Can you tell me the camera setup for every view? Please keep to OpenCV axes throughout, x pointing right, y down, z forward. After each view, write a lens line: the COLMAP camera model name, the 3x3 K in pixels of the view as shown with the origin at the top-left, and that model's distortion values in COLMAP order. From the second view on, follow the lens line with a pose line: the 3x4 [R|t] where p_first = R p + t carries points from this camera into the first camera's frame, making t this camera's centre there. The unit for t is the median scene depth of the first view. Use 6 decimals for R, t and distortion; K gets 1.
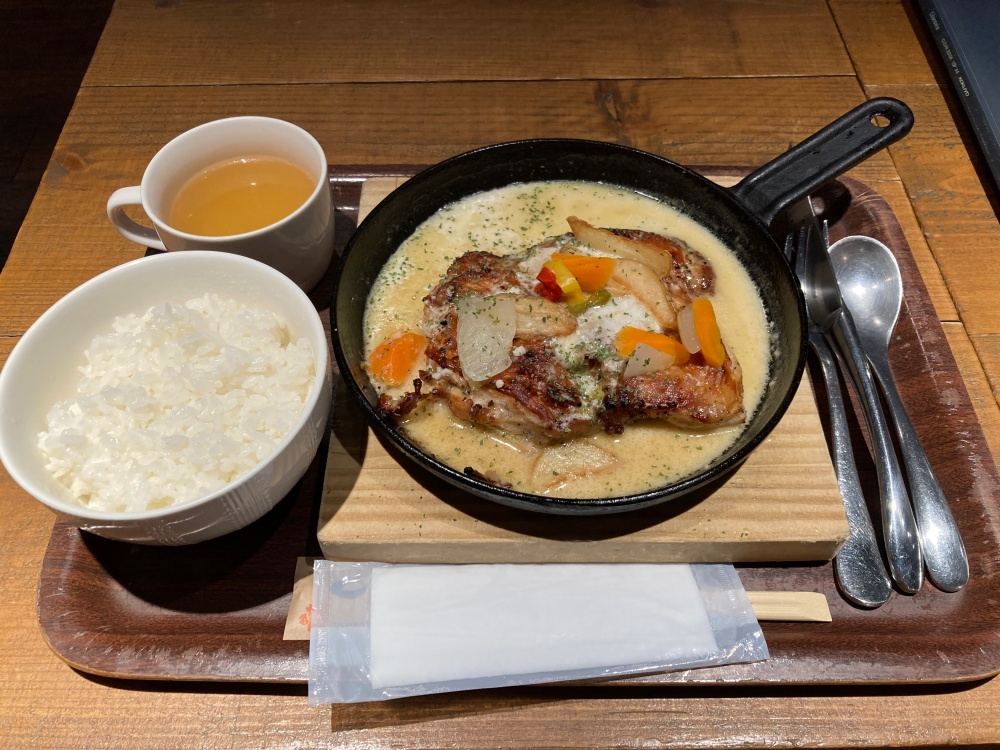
lens RADIAL K [[813.9, 0, 501.6], [0, 813.9, 378.9], [0, 0, 1]] dist [-0.009390, -0.020048]
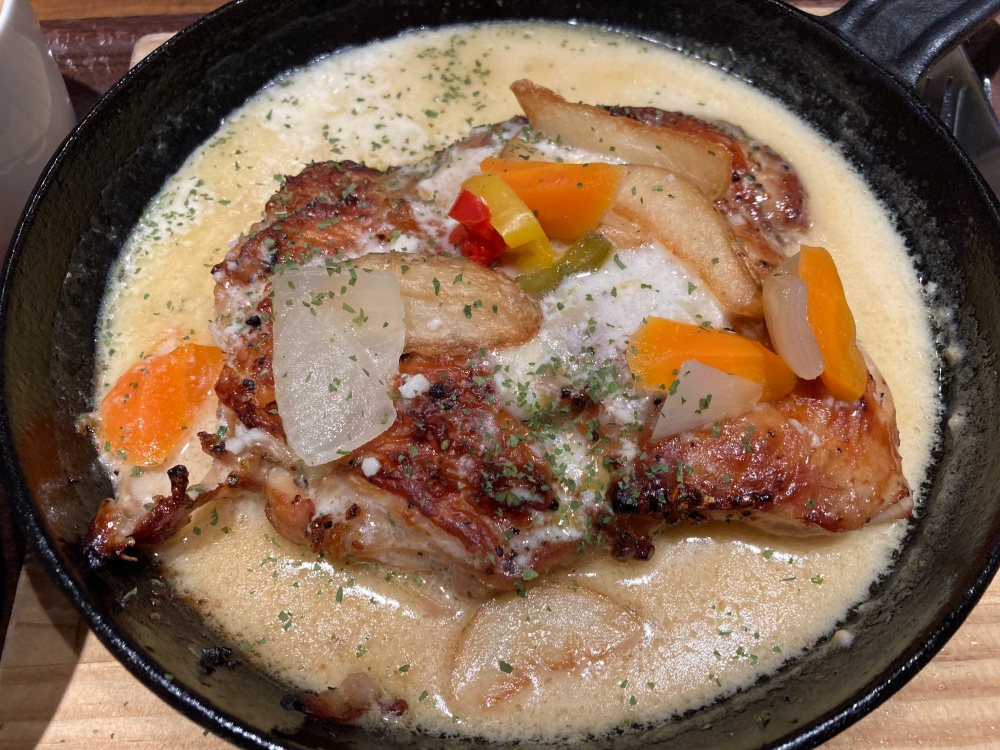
lens RADIAL K [[813.9, 0, 492.8], [0, 813.9, 375.8], [0, 0, 1]] dist [-0.009390, -0.020048]
pose [[0.998427, -0.047630, 0.029564, 0.048767], [0.044472, 0.994035, 0.099586, -0.076876], [-0.034131, -0.098115, 0.994590, 0.523693]]
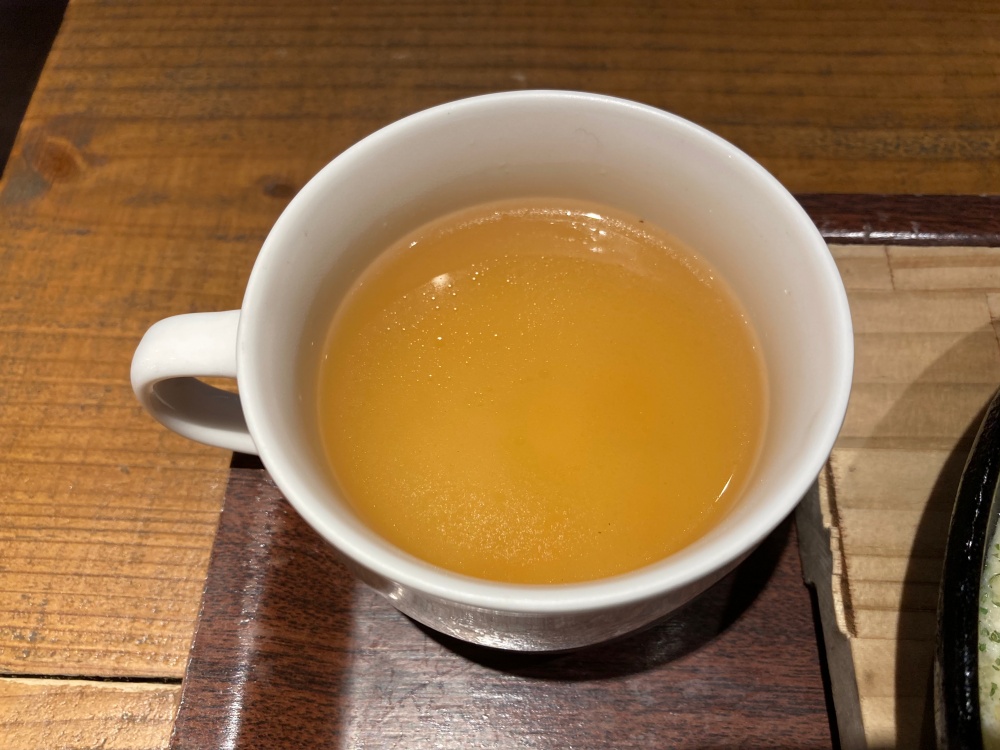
lens RADIAL K [[813.9, 0, 499.2], [0, 813.9, 378.6], [0, 0, 1]] dist [-0.009390, -0.020048]
pose [[0.998133, 0.026819, -0.054880, -0.338801], [-0.020033, 0.992491, 0.120665, -0.273150], [0.057704, -0.119341, 0.991175, 0.729777]]
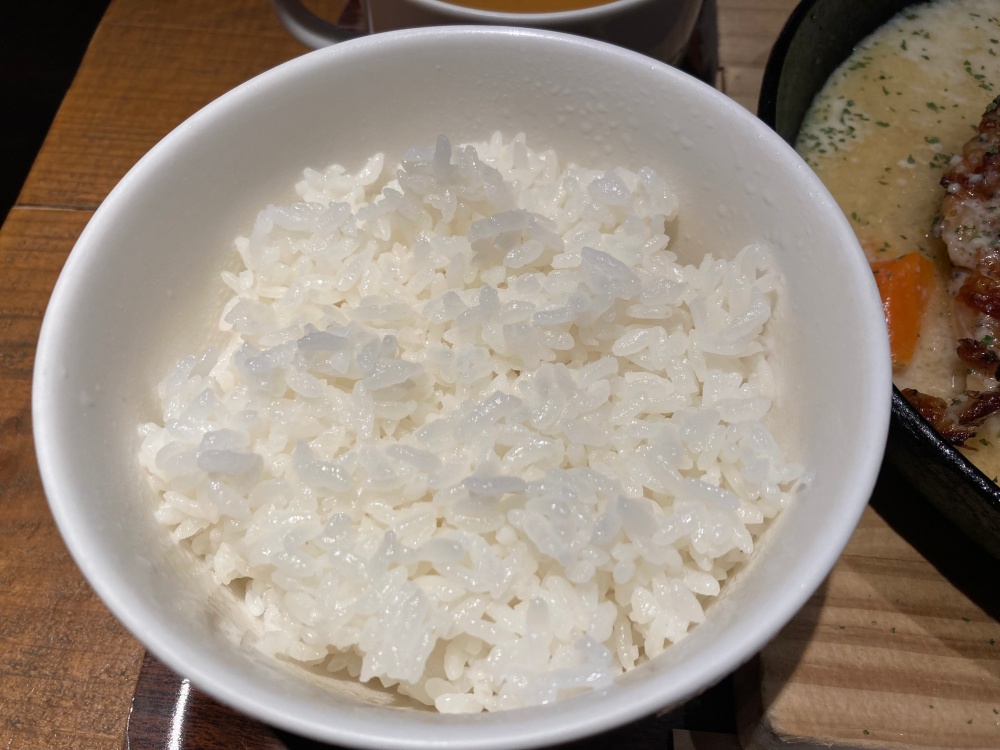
lens RADIAL K [[813.9, 0, 469.7], [0, 813.9, 390.6], [0, 0, 1]] dist [-0.009390, -0.020048]
pose [[0.993068, 0.084975, -0.081212, -0.317779], [-0.076699, 0.992016, 0.100103, -0.005694], [0.089070, -0.093180, 0.991657, 0.516381]]
